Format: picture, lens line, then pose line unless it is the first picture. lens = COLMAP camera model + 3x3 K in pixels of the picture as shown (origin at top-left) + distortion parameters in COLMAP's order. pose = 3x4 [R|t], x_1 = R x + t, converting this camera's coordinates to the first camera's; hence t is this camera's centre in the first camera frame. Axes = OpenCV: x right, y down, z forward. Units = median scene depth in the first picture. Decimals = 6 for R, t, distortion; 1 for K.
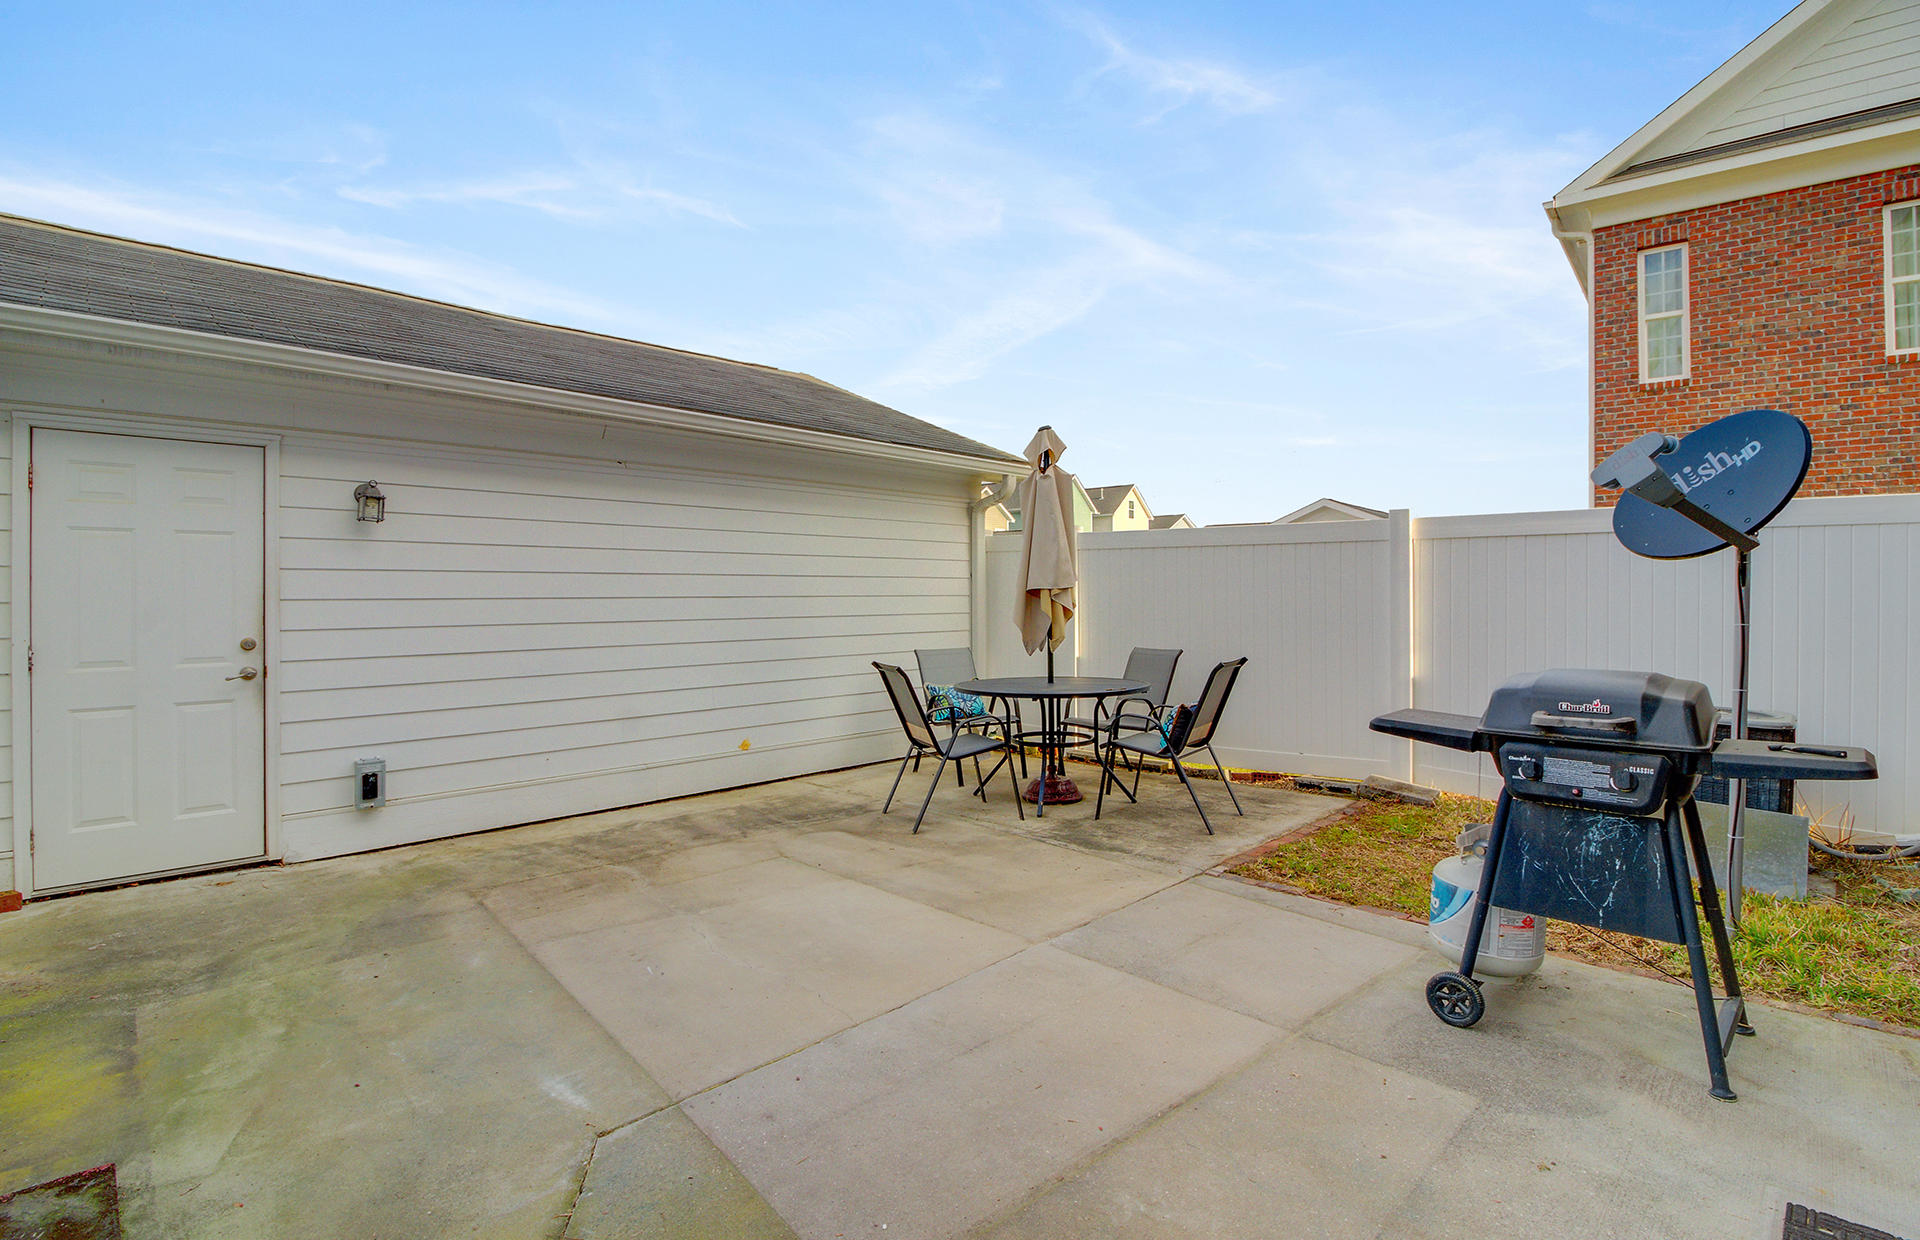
lens RADIAL K [[887.5, 0, 932.5], [0, 887.5, 587.4], [0, 0, 1]] dist [0.007415, -0.012786]
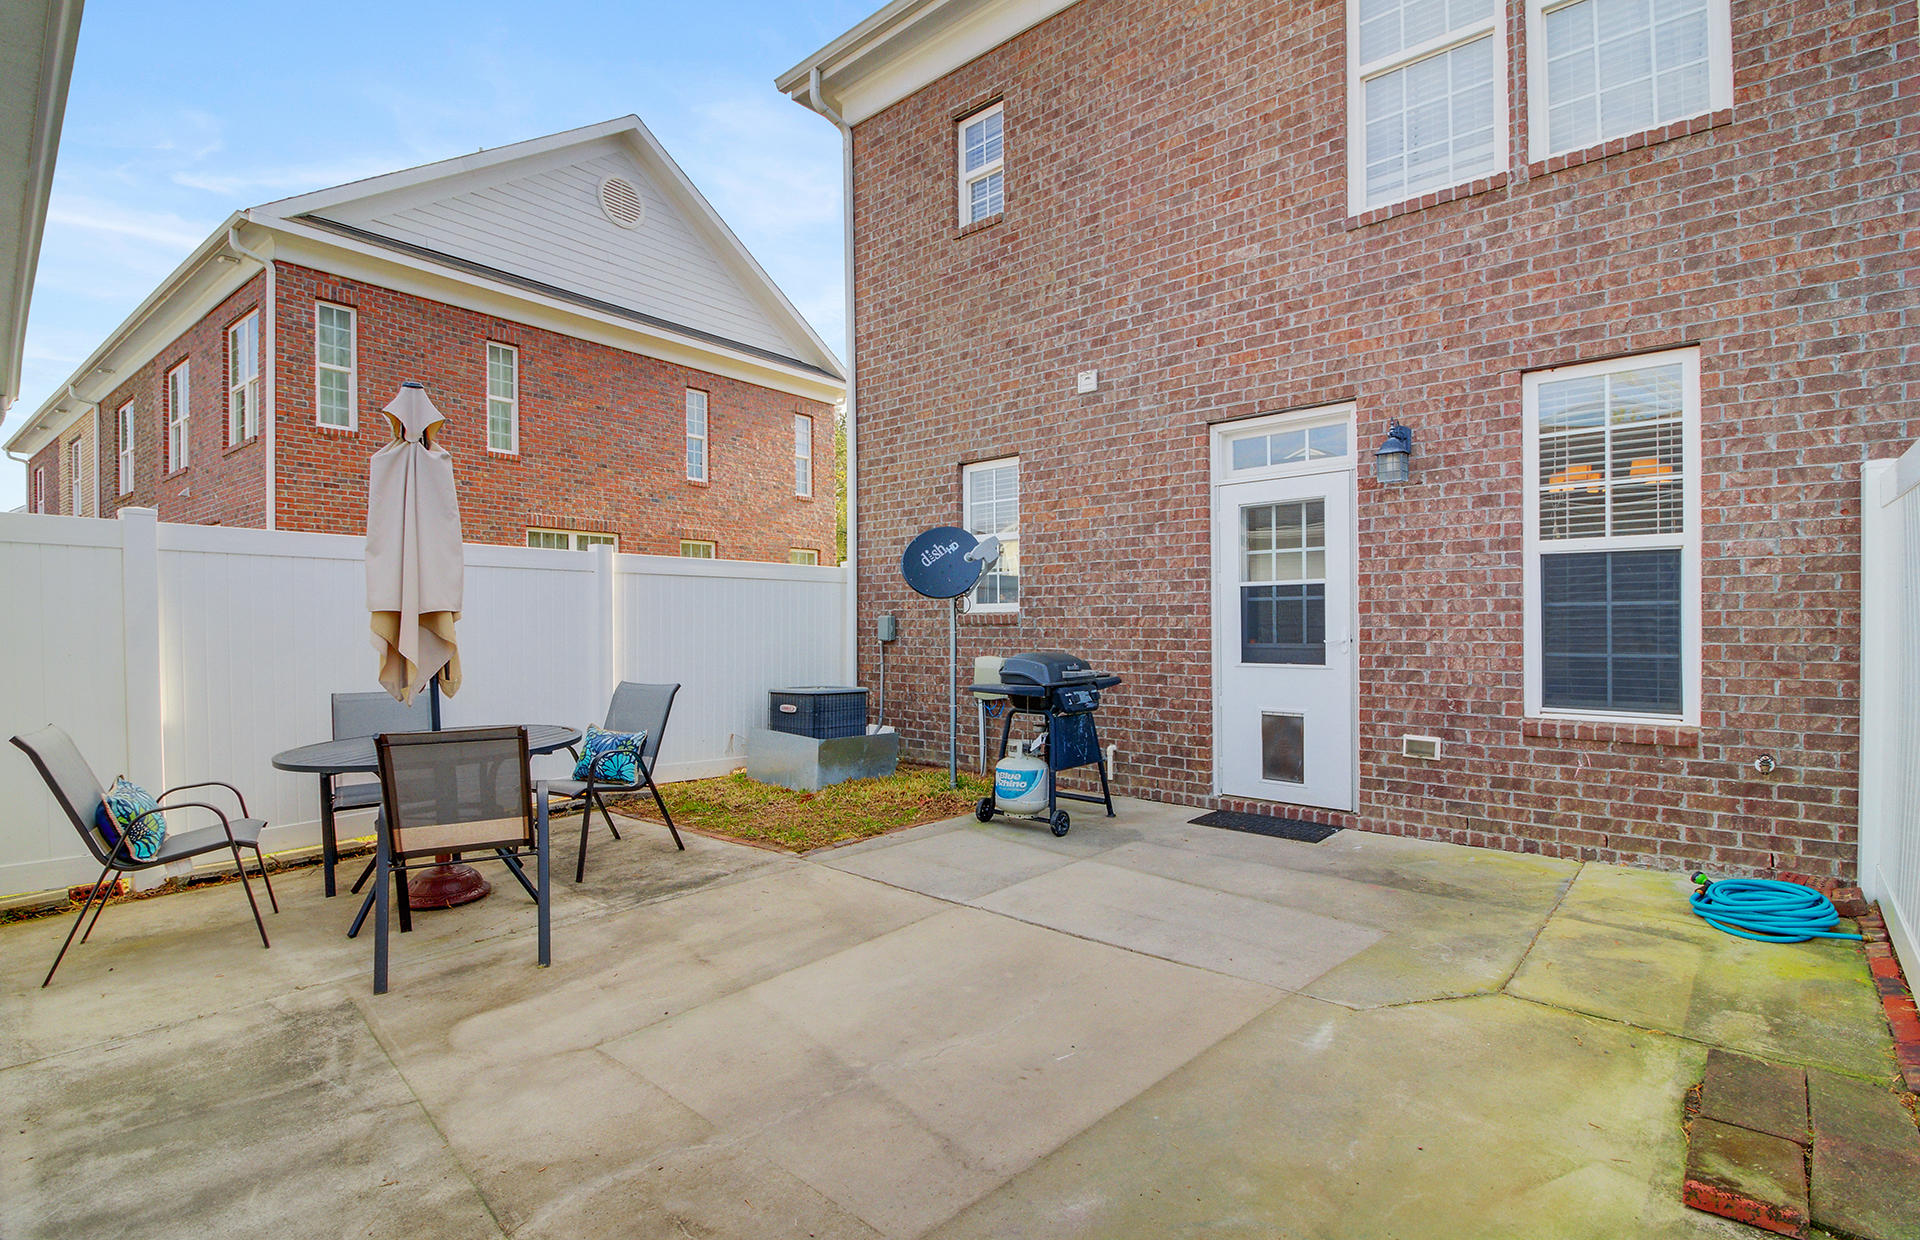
lens RADIAL K [[887.5, 0, 958.7], [0, 887.5, 627.6], [0, 0, 1]] dist [0.007415, -0.012786]
pose [[-0.065359, -0.004635, 0.997851, -1.065300], [0.000959, 0.999988, 0.004707, 0.020486], [-0.997861, 0.001265, -0.065354, 1.072952]]
